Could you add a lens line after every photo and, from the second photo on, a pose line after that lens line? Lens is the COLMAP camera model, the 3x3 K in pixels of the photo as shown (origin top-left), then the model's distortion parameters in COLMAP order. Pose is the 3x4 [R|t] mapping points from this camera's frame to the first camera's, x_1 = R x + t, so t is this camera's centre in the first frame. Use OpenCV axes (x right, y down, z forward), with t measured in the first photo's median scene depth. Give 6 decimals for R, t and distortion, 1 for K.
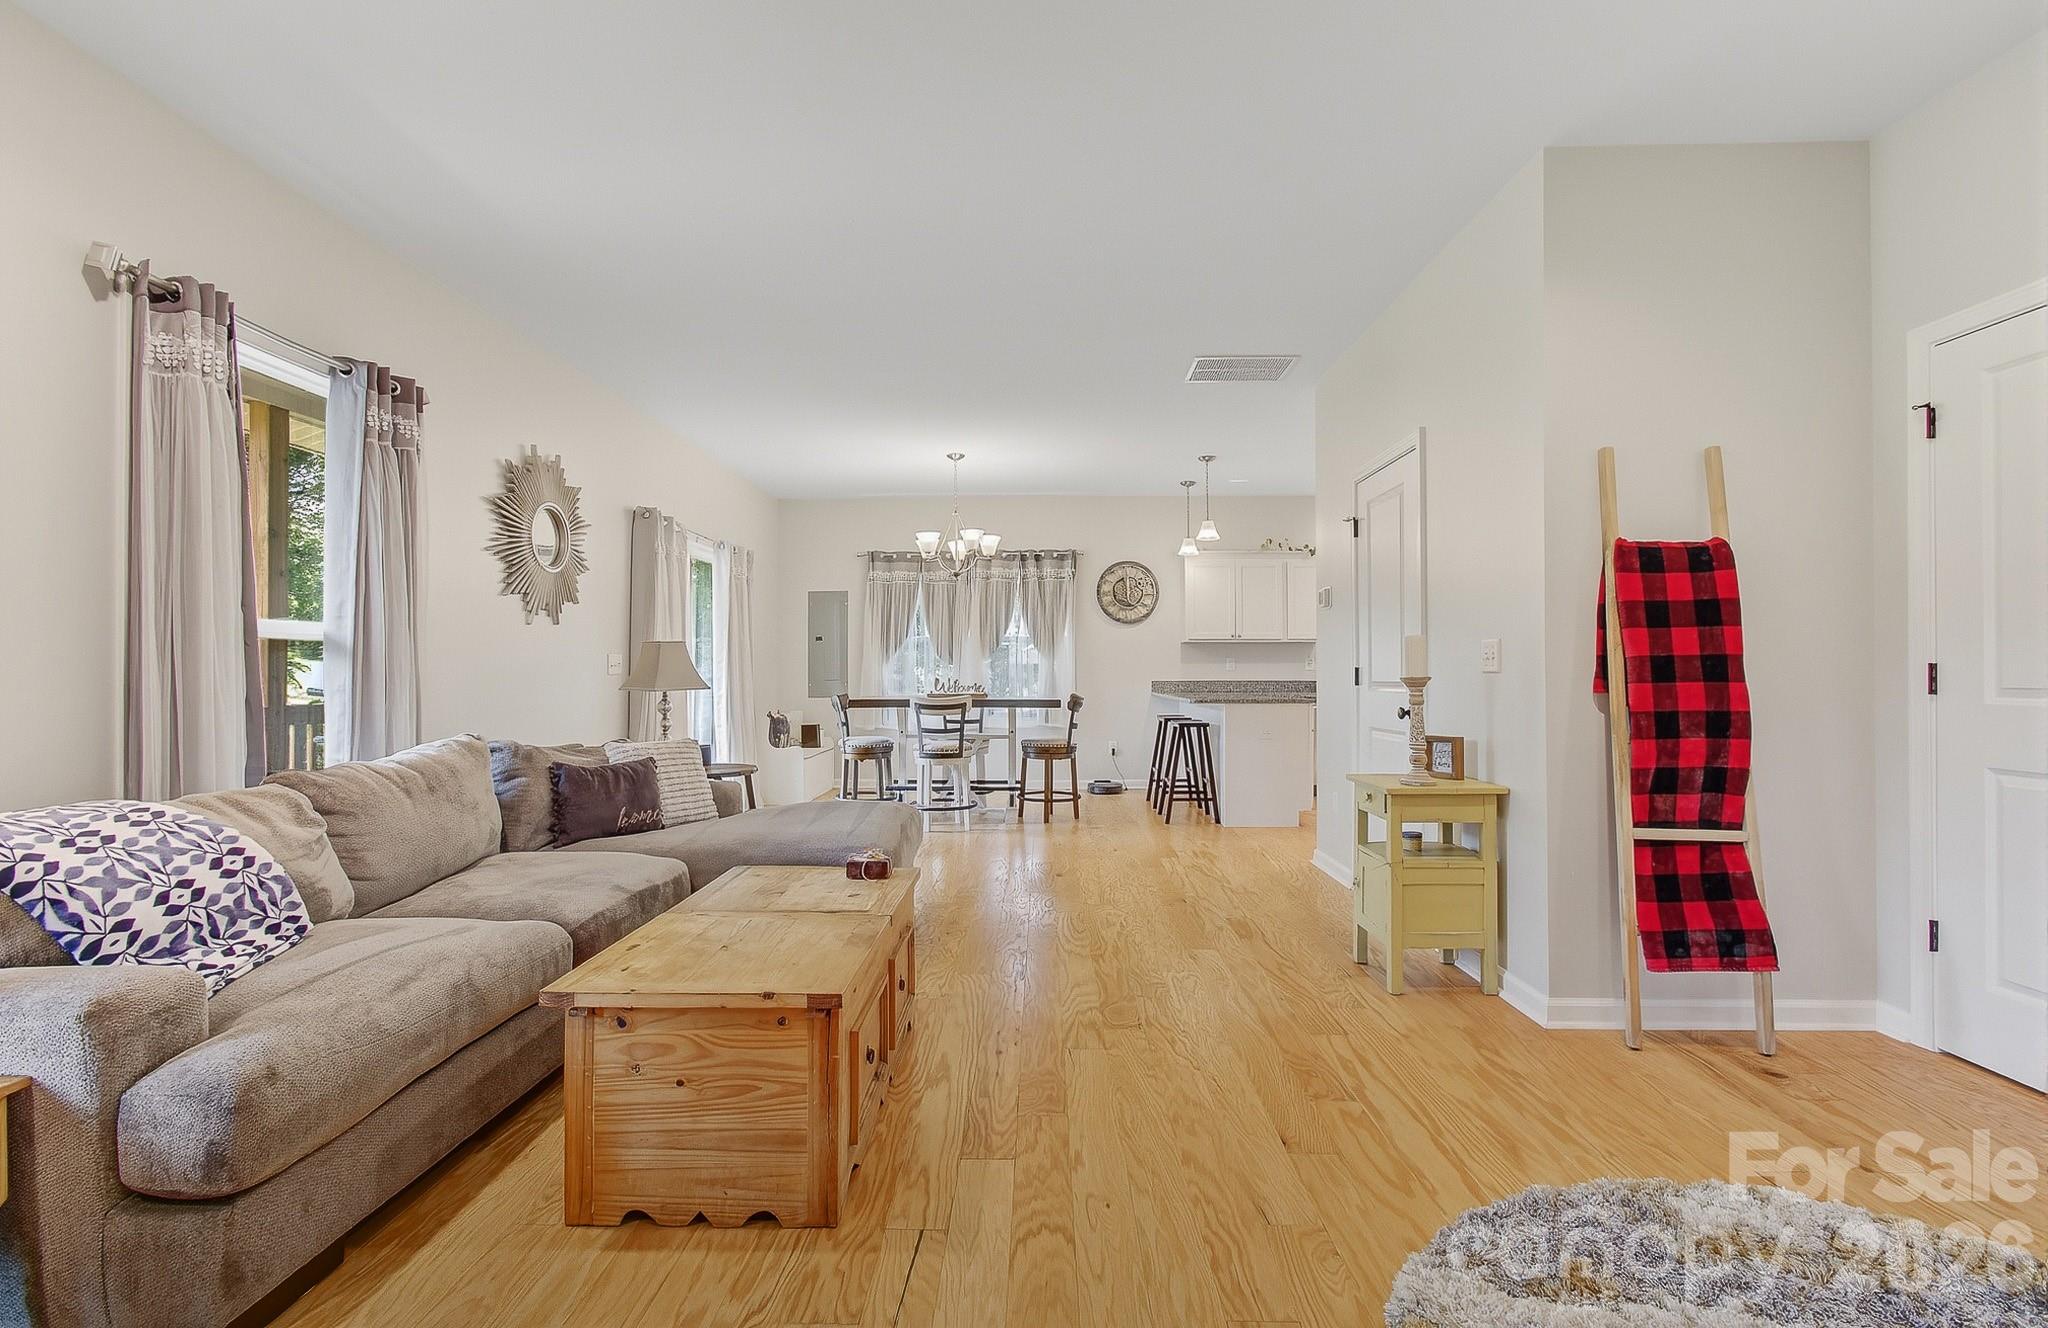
lens RADIAL K [[890.8, 0, 1024.1], [0, 890.8, 661.4], [0, 0, 1]] dist [-0.011633, 0.008853]
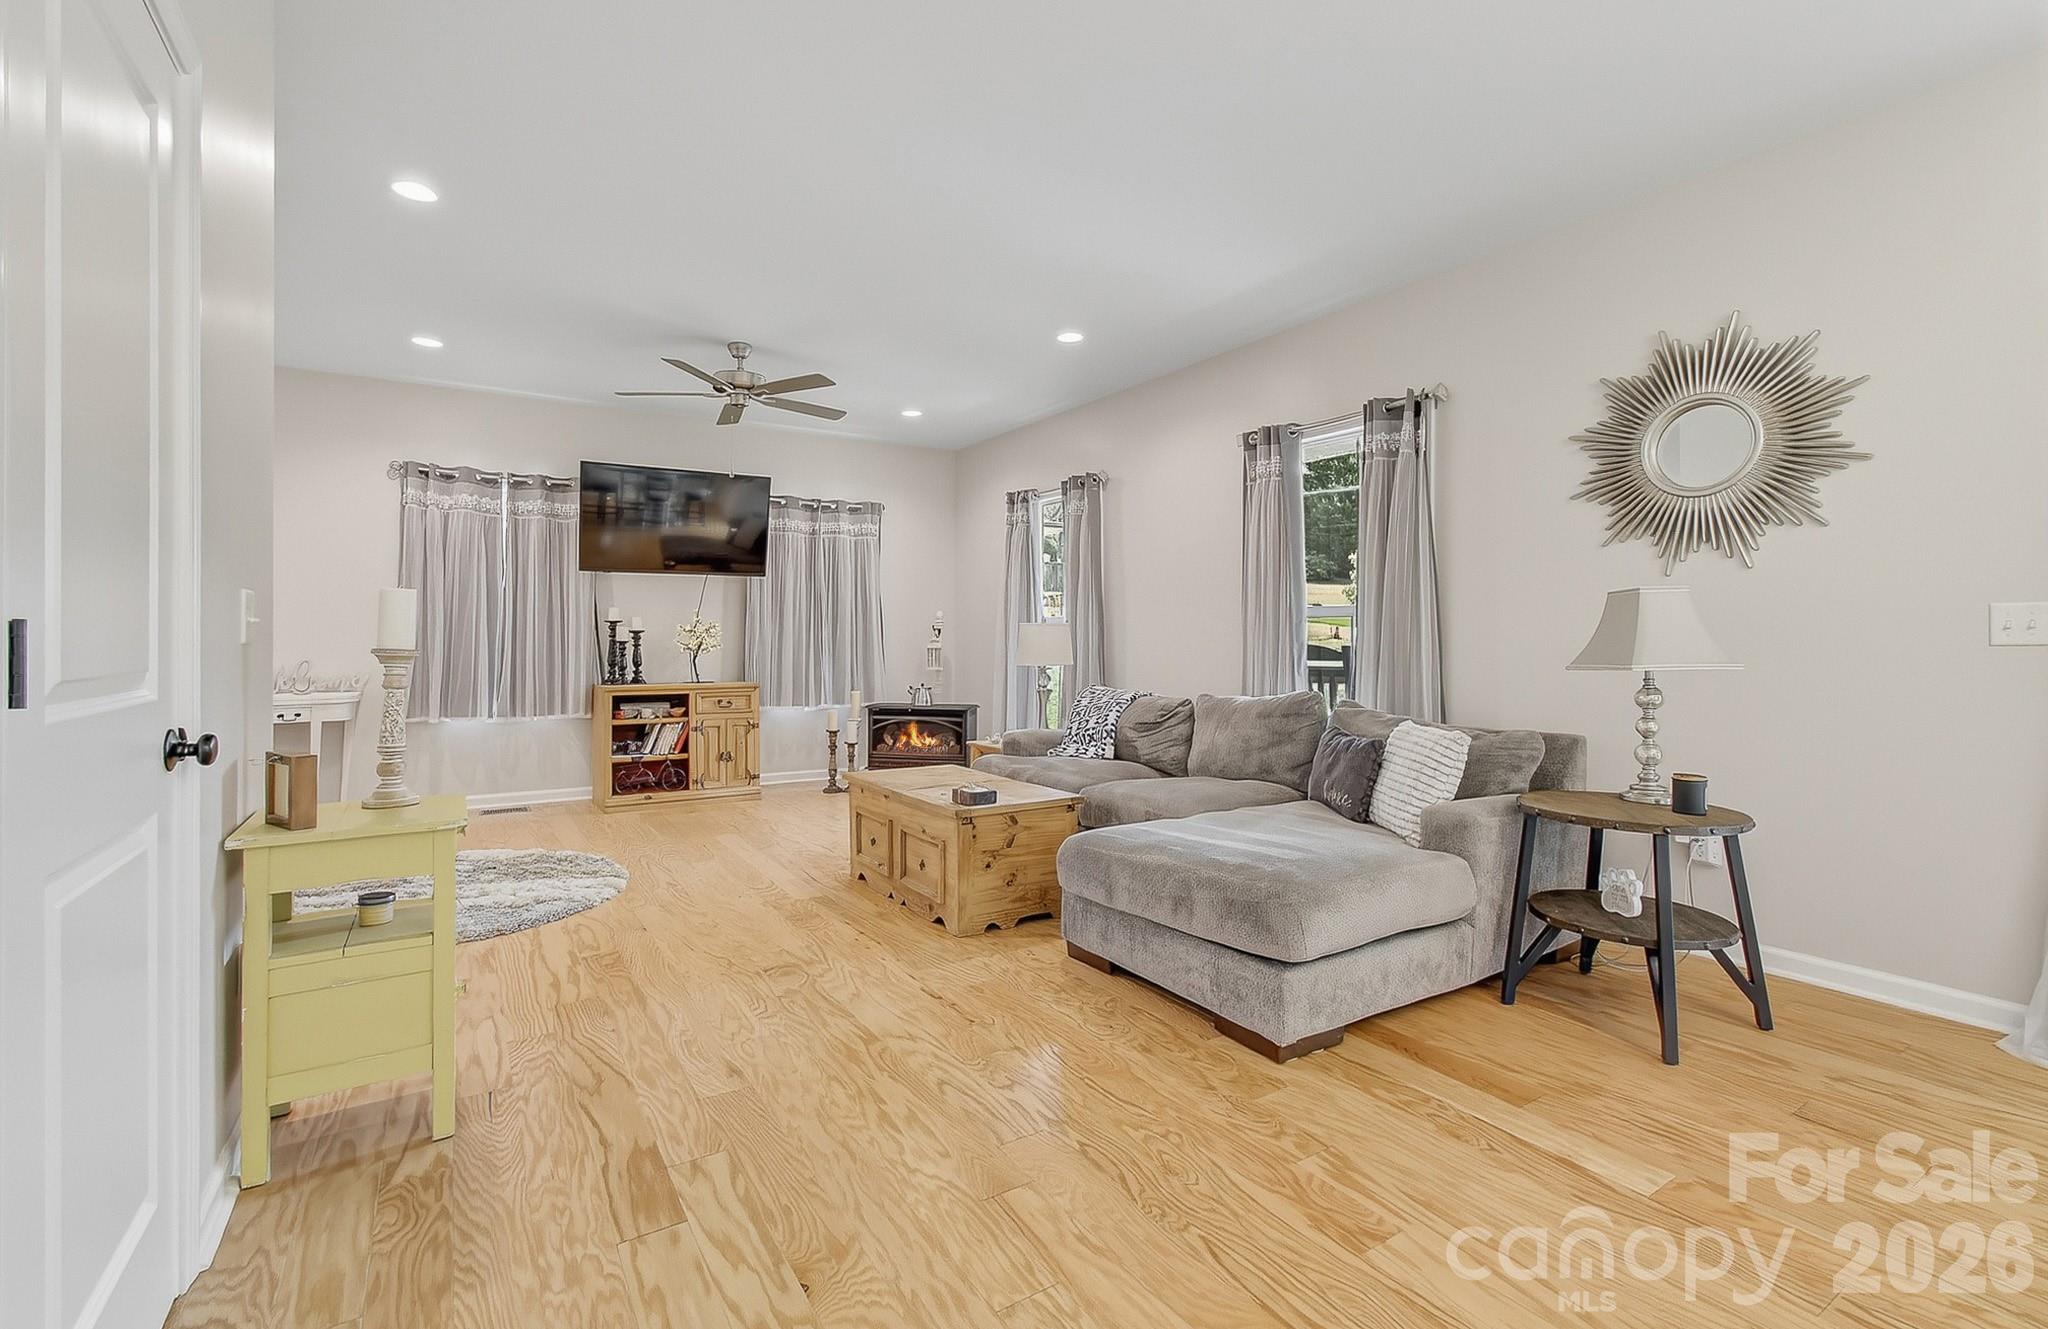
lens RADIAL K [[890.8, 0, 1018.5], [0, 890.8, 645.8], [0, 0, 1]] dist [-0.011633, 0.008853]
pose [[-0.833337, 0.005571, -0.552736, 0.491043], [0.008189, 0.999964, -0.002268, 0.021964], [0.552704, -0.006416, -0.833353, 2.170372]]
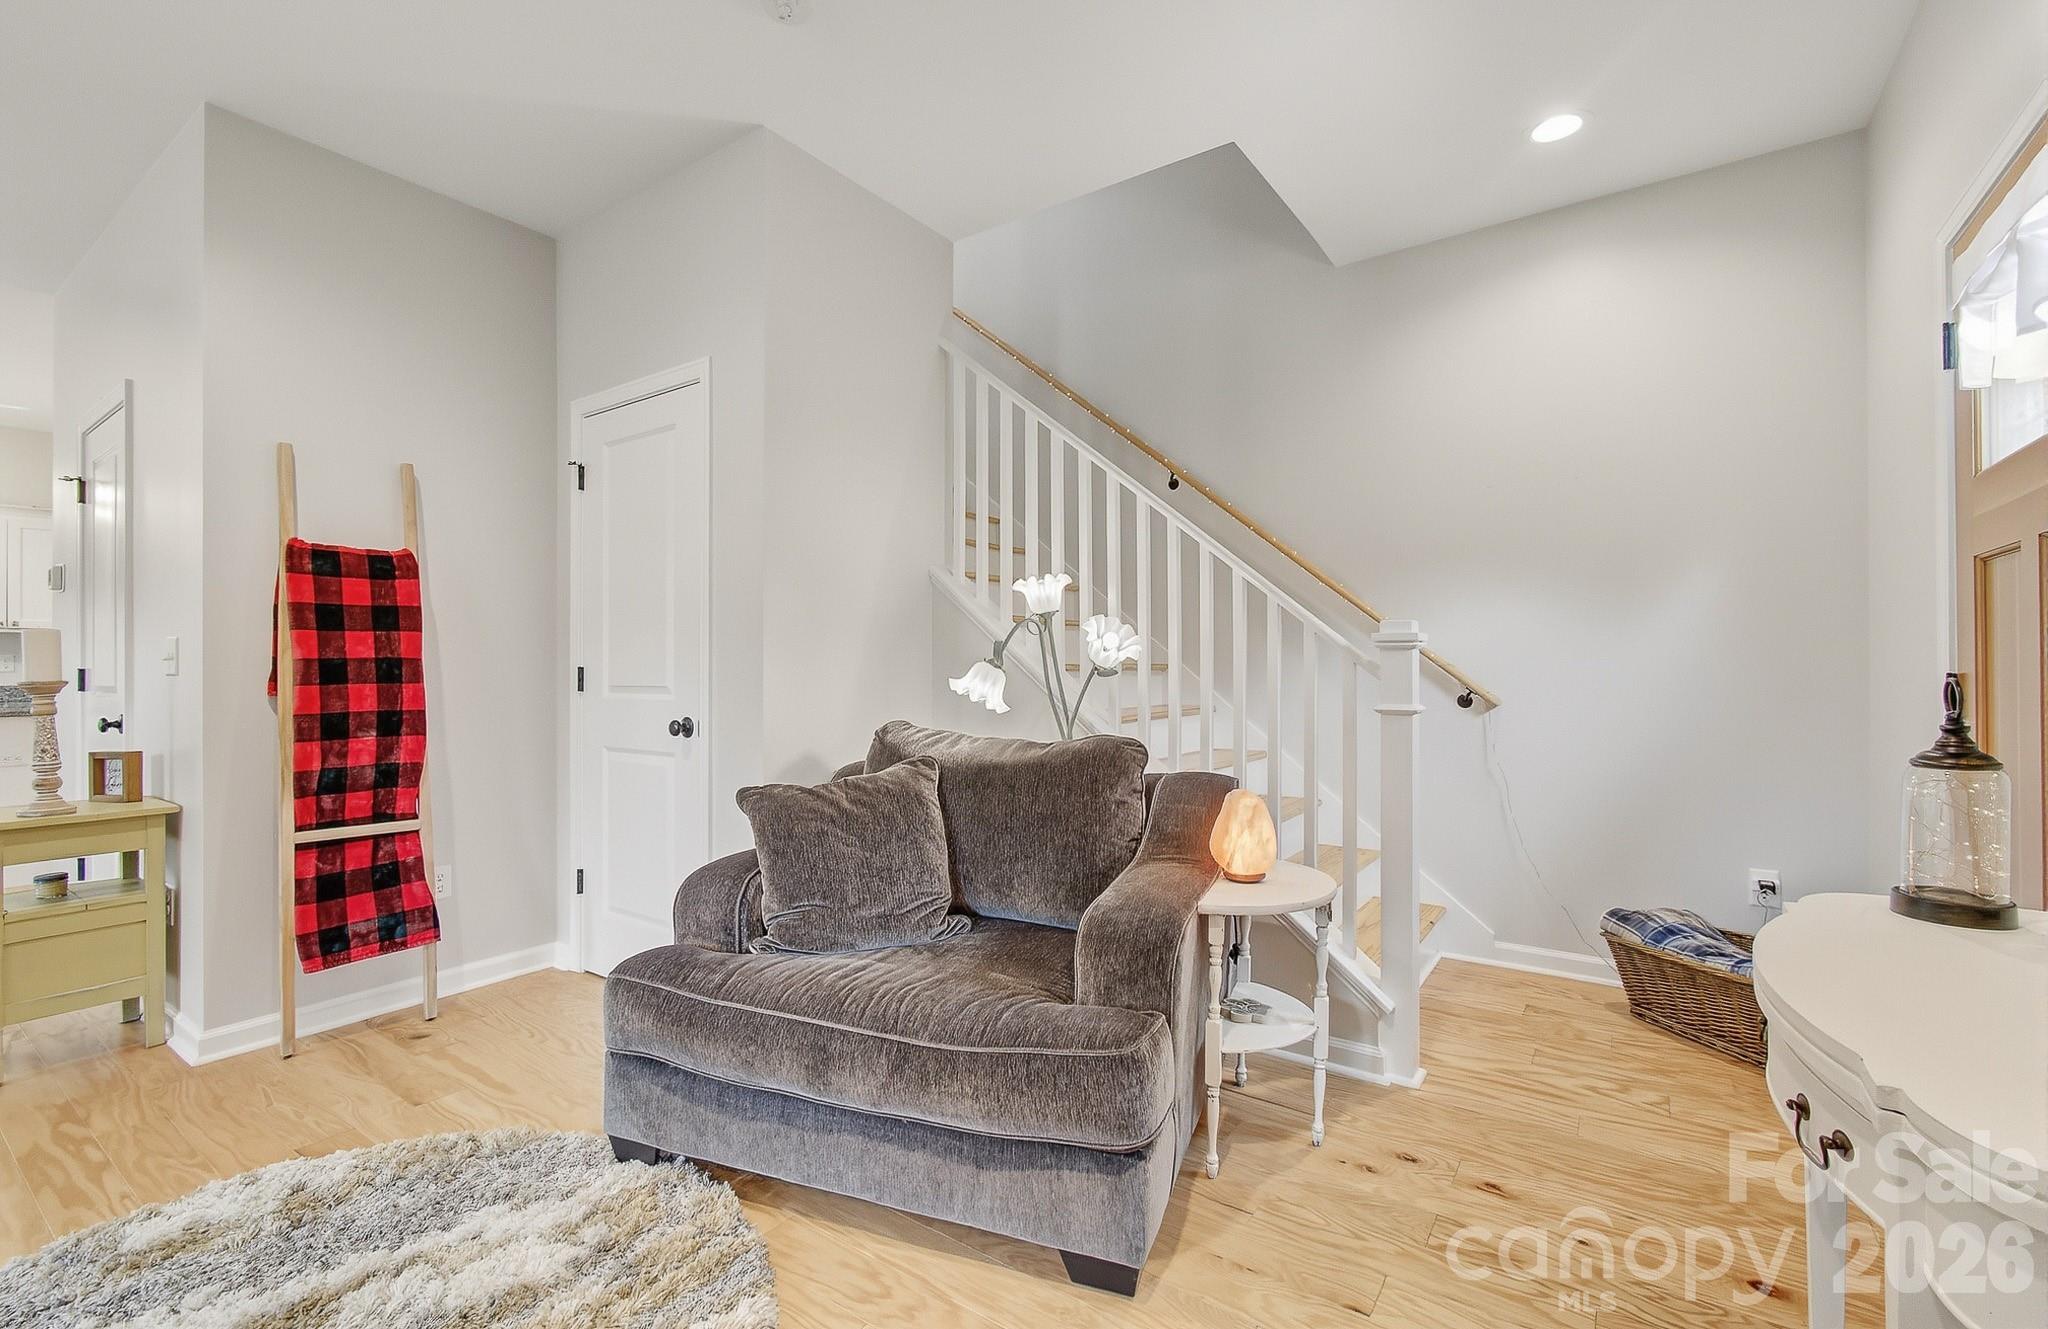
lens RADIAL K [[890.8, 0, 1034.9], [0, 890.8, 659.4], [0, 0, 1]] dist [-0.011633, 0.008853]
pose [[0.550512, 0.008593, 0.834783, 0.313080], [-0.008128, 0.999955, -0.004934, -0.007018], [-0.834788, -0.004069, 0.550557, -0.231890]]
